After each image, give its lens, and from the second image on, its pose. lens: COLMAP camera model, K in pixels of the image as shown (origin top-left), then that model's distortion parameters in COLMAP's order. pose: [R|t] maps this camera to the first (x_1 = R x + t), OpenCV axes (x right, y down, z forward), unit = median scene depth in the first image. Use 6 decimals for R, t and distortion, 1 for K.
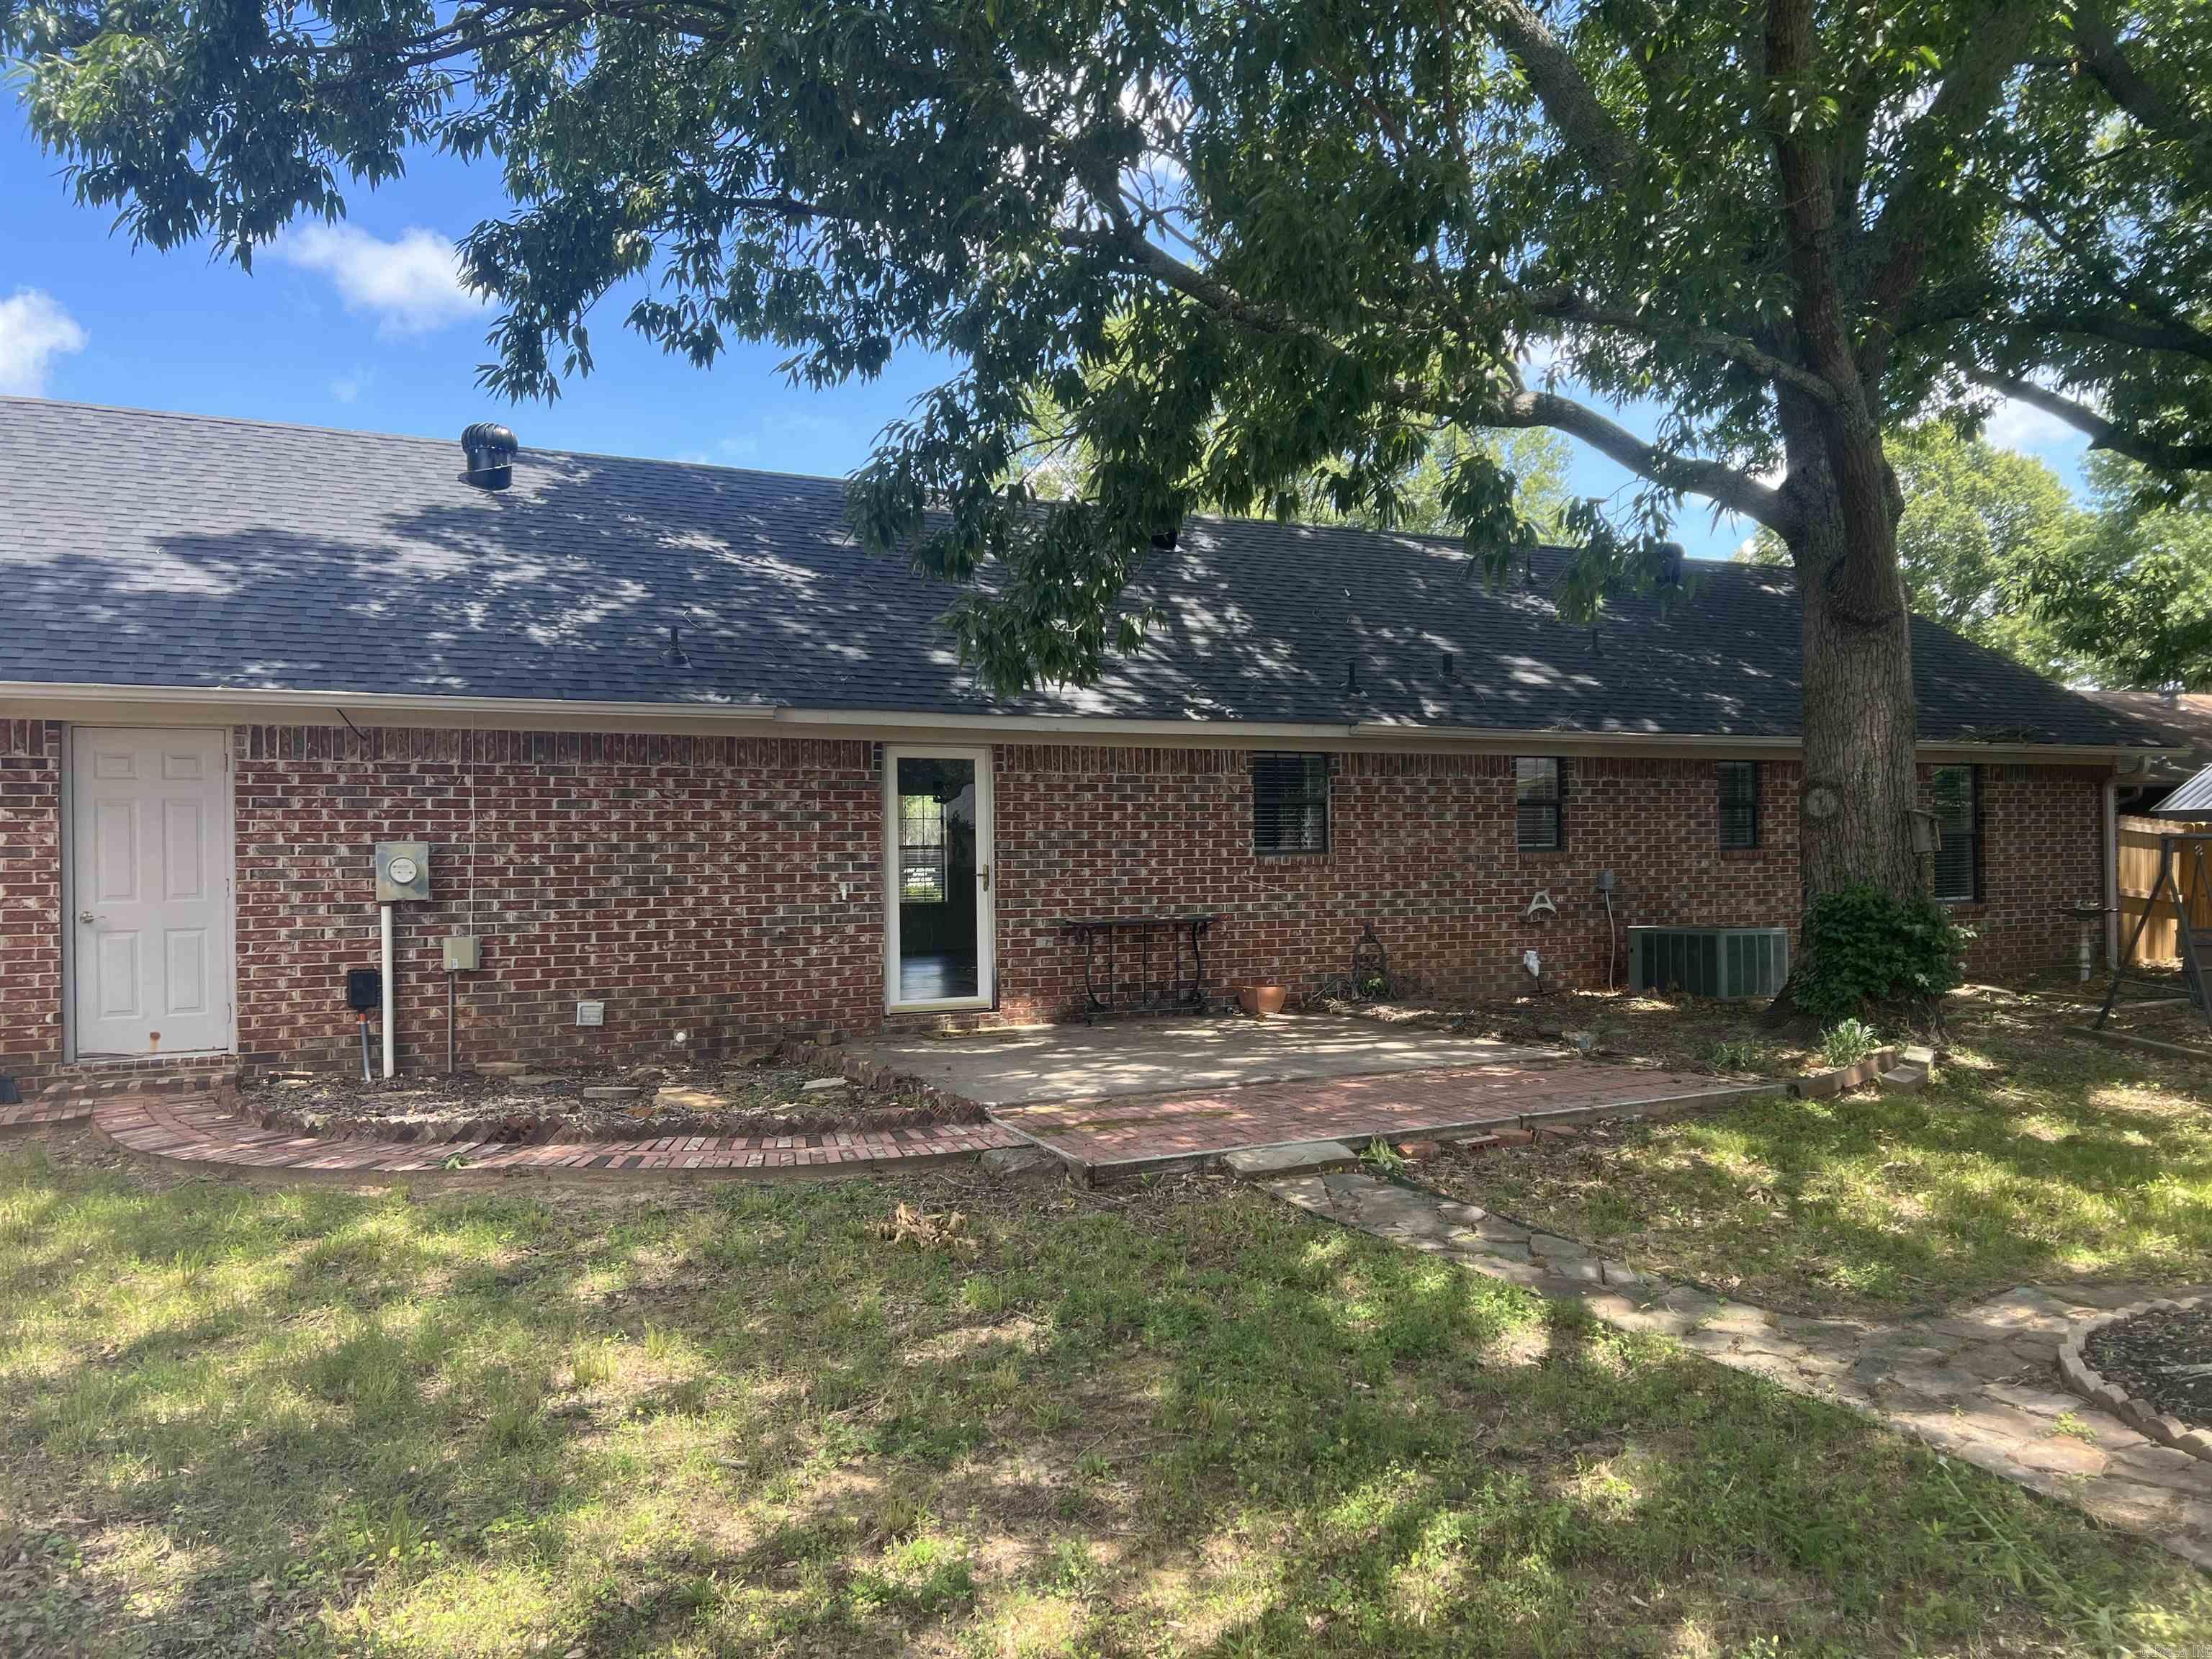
lens RADIAL K [[1663.5, 0, 1106.1], [0, 1663.5, 819.2], [0, 0, 1]] dist [0.037200, -0.038231]
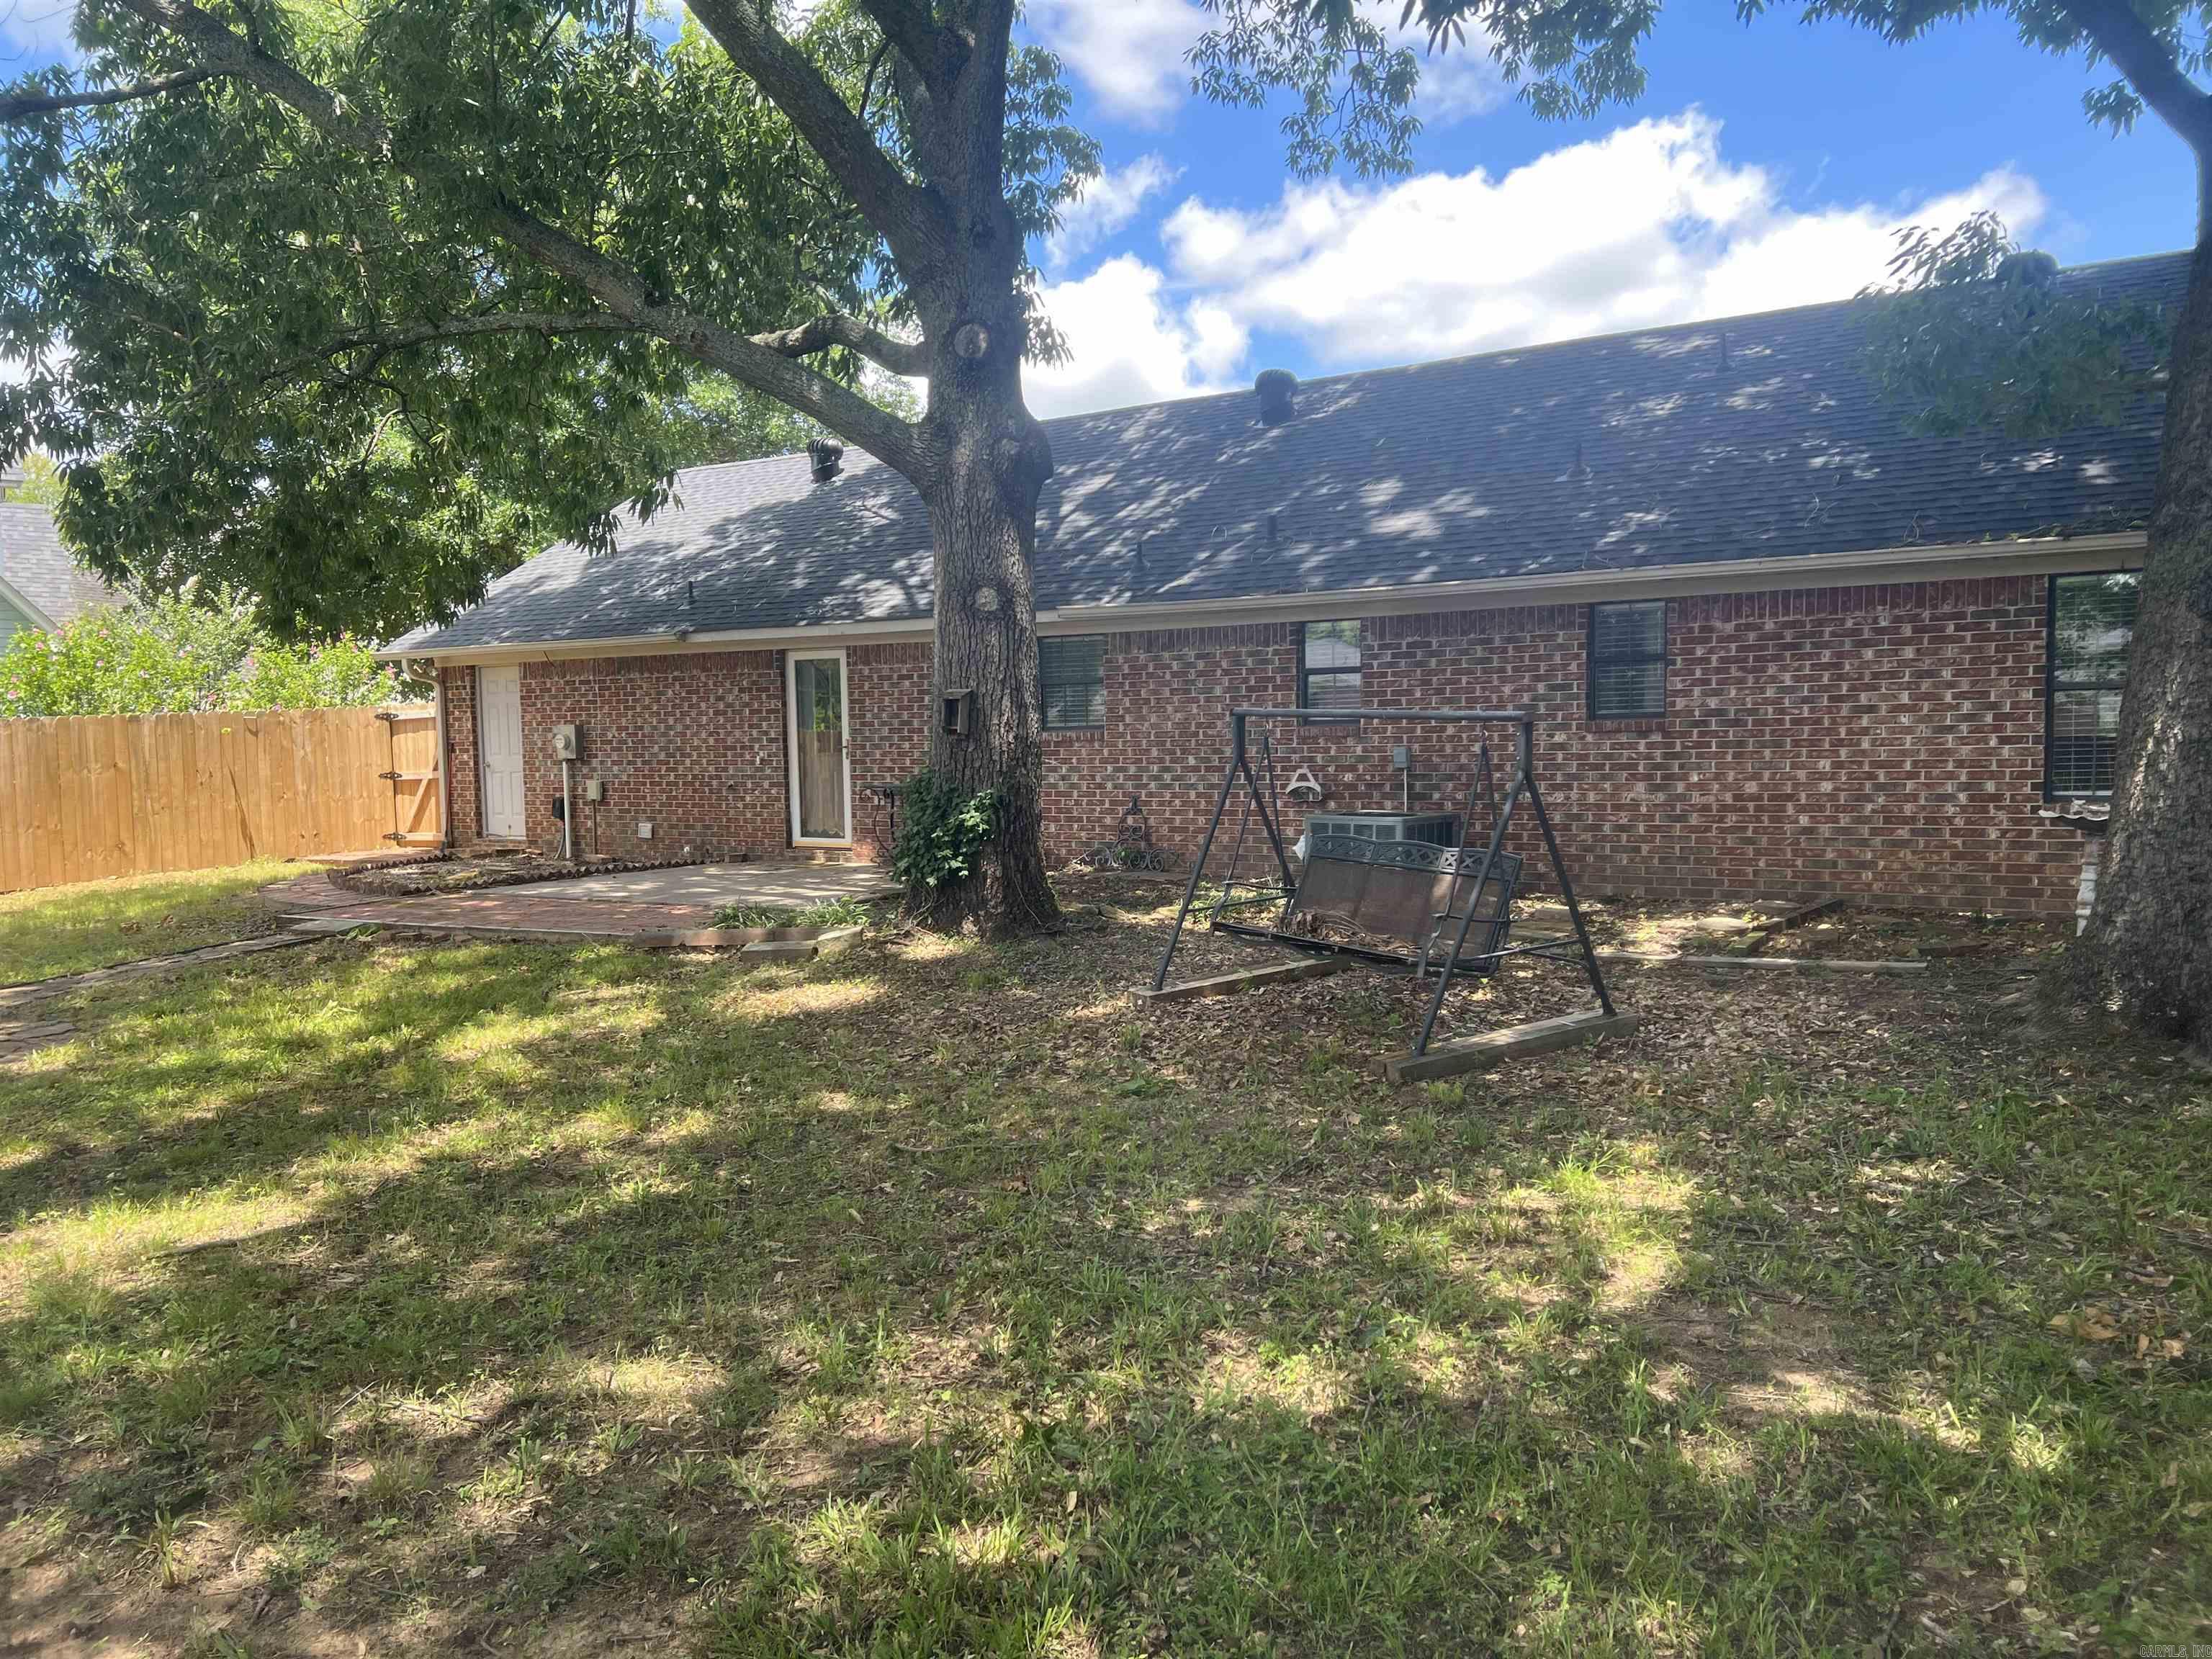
lens RADIAL K [[1663.5, 0, 1106.1], [0, 1663.5, 841.9], [0, 0, 1]] dist [0.037200, -0.038231]
pose [[0.496589, 0.058661, -0.866001, 1.139086], [0.028411, 0.996081, 0.083764, 0.003875], [0.867521, -0.066200, 0.492976, 0.511190]]
